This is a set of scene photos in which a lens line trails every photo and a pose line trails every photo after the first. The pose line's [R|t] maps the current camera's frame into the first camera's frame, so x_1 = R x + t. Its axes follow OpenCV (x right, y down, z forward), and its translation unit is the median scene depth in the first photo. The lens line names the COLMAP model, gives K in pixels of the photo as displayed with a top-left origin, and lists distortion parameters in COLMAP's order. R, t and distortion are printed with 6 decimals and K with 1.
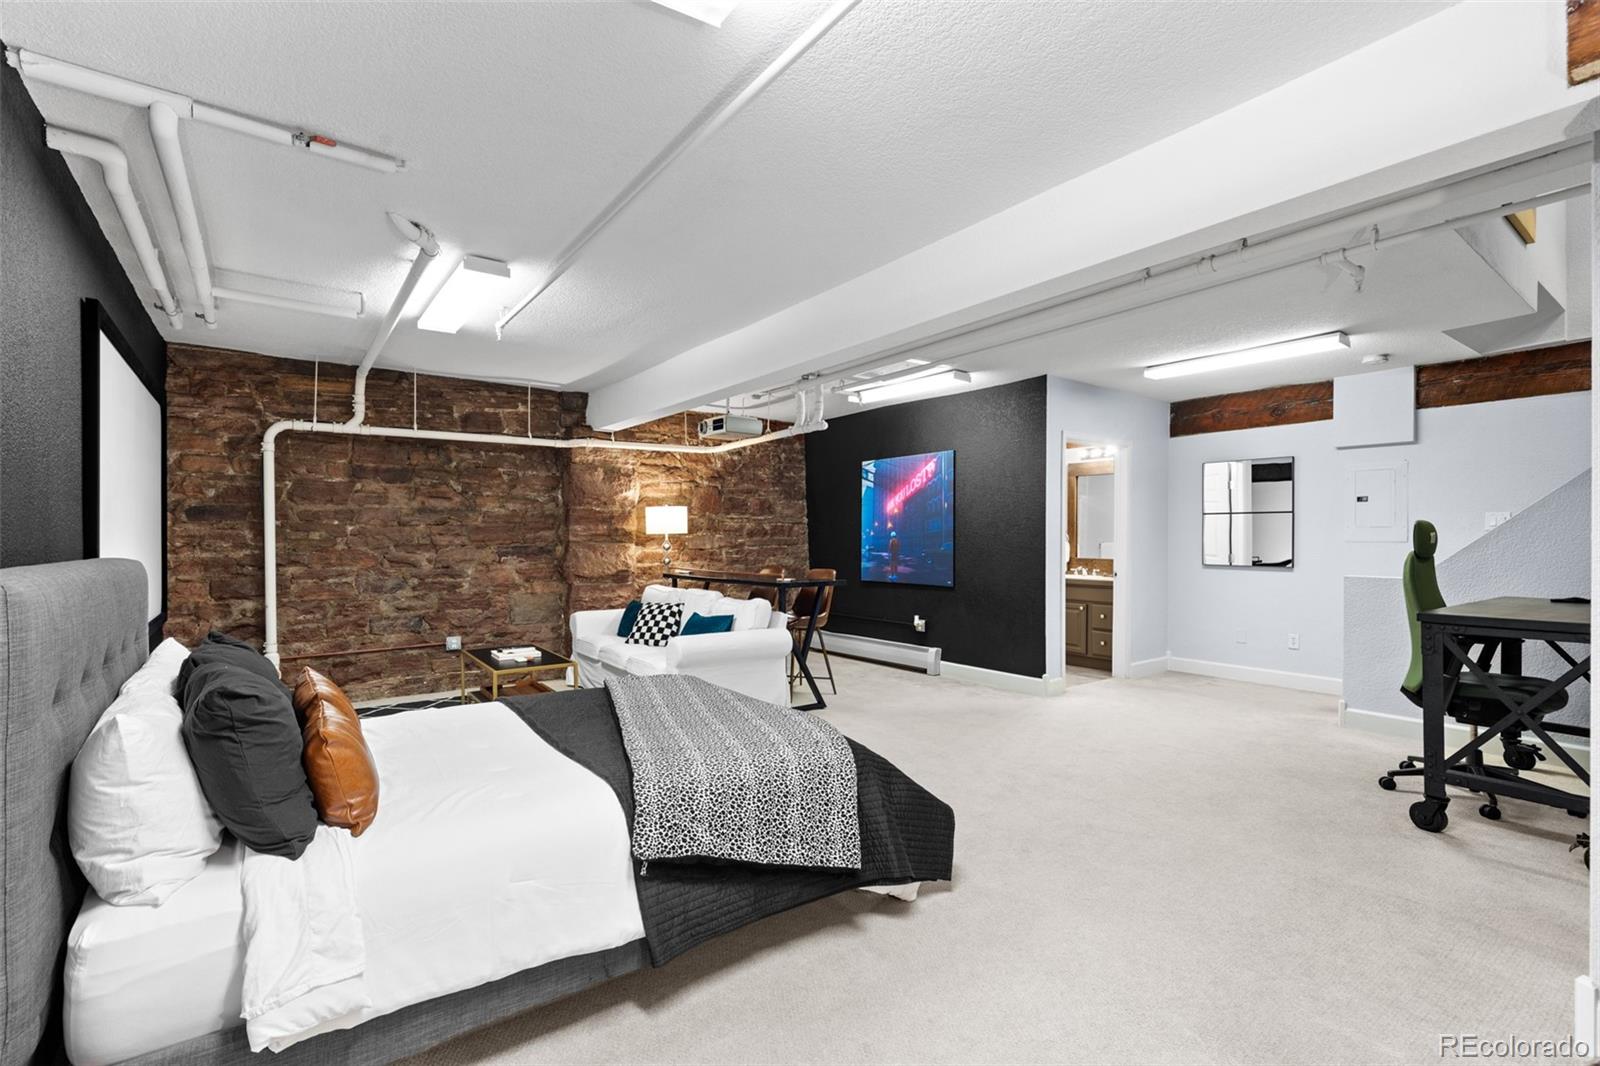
lens RADIAL K [[713.4, 0, 798.3], [0, 713.4, 536.8], [0, 0, 1]] dist [0.009035, -0.002910]
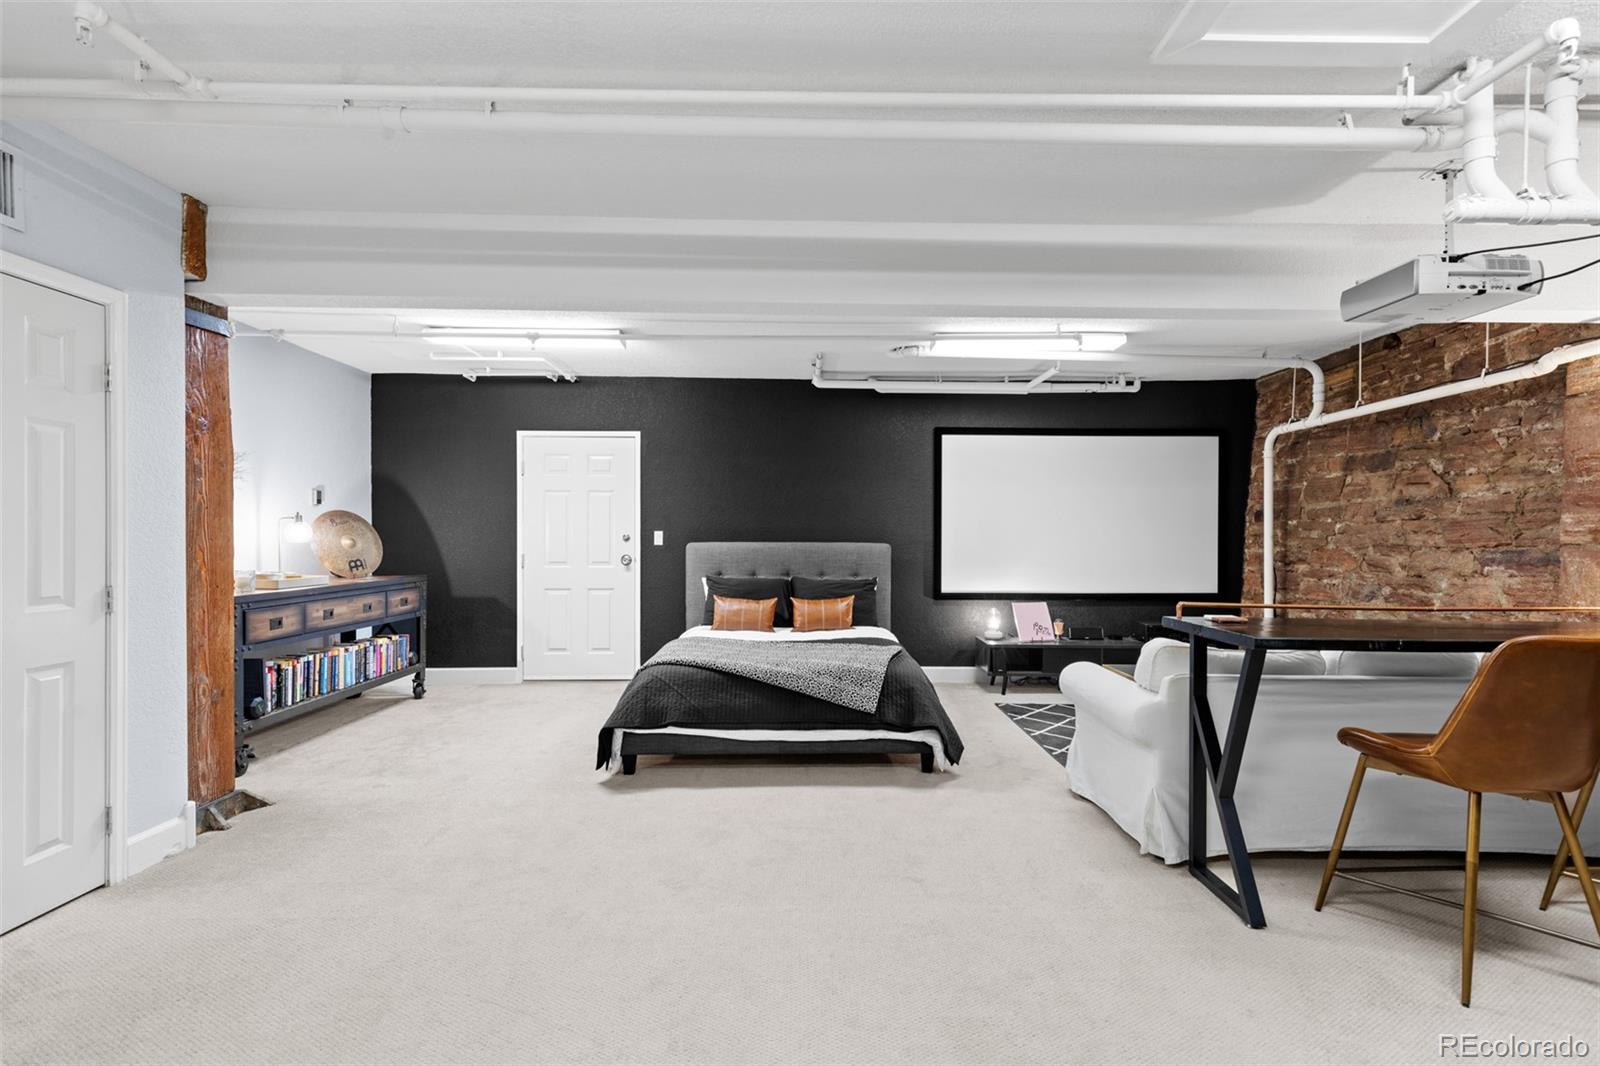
lens RADIAL K [[713.4, 0, 822.8], [0, 713.4, 536.2], [0, 0, 1]] dist [0.009035, -0.002910]
pose [[-0.562629, -0.000972, -0.826709, 0.473088], [-0.002666, 0.999996, 0.000639, 0.002008], [0.826705, 0.002564, -0.562629, 0.893451]]
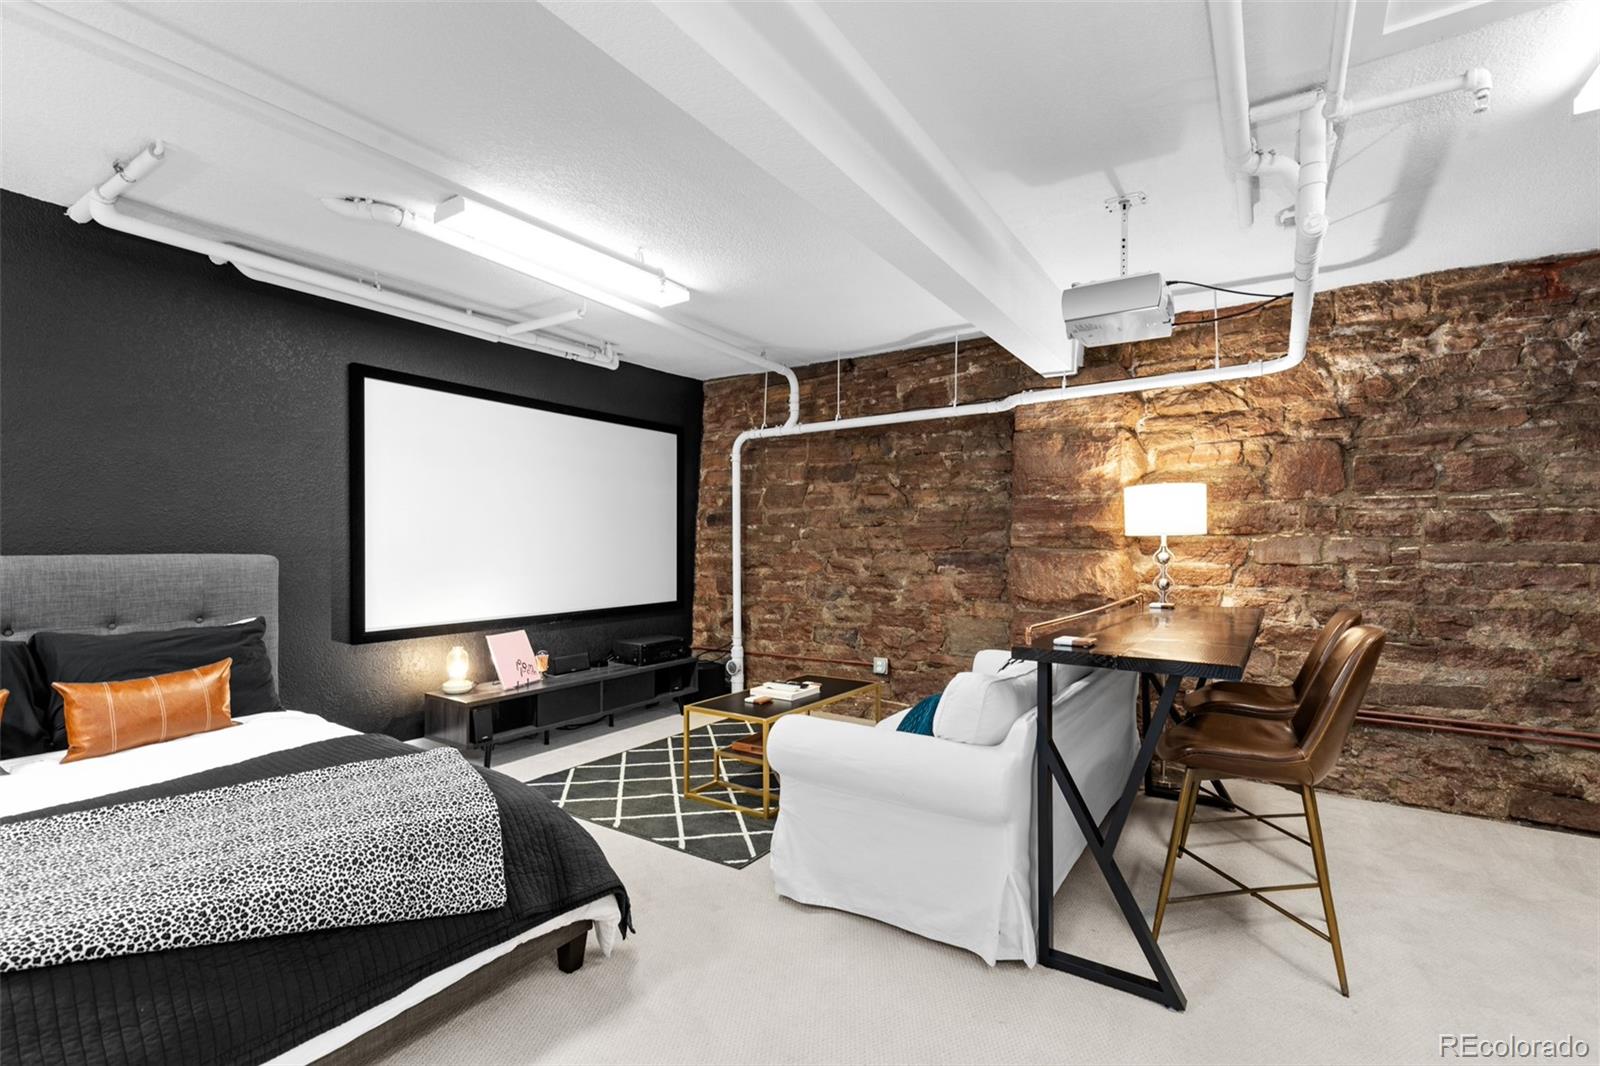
lens RADIAL K [[713.4, 0, 804.7], [0, 713.4, 547.3], [0, 0, 1]] dist [0.009035, -0.002910]
pose [[0.359423, 0.008794, -0.933133, 0.267248], [-0.001693, 0.999960, 0.008772, 0.001441], [0.933173, -0.001573, 0.359424, 0.599113]]
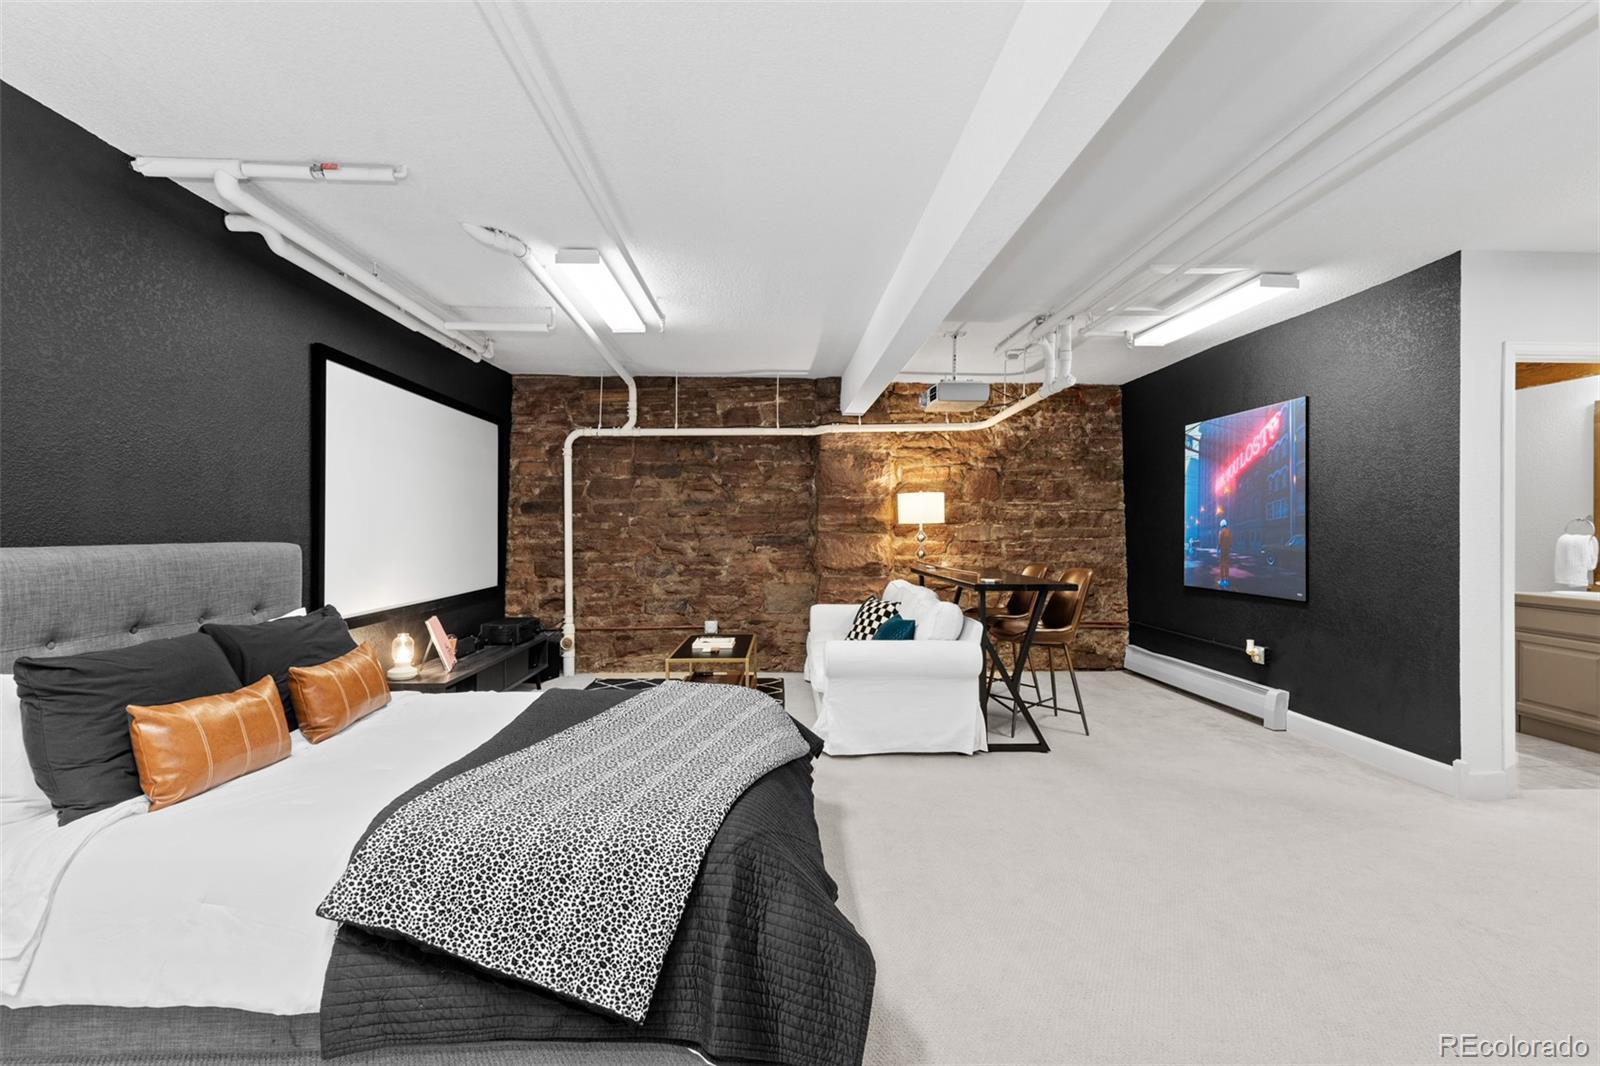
lens RADIAL K [[713.4, 0, 794.8], [0, 713.4, 522.7], [0, 0, 1]] dist [0.009035, -0.002910]
pose [[0.827505, -0.003896, -0.561444, 0.210342], [-0.000139, 0.999974, -0.007145, 0.001556], [0.561458, 0.005991, 0.827484, 0.189106]]
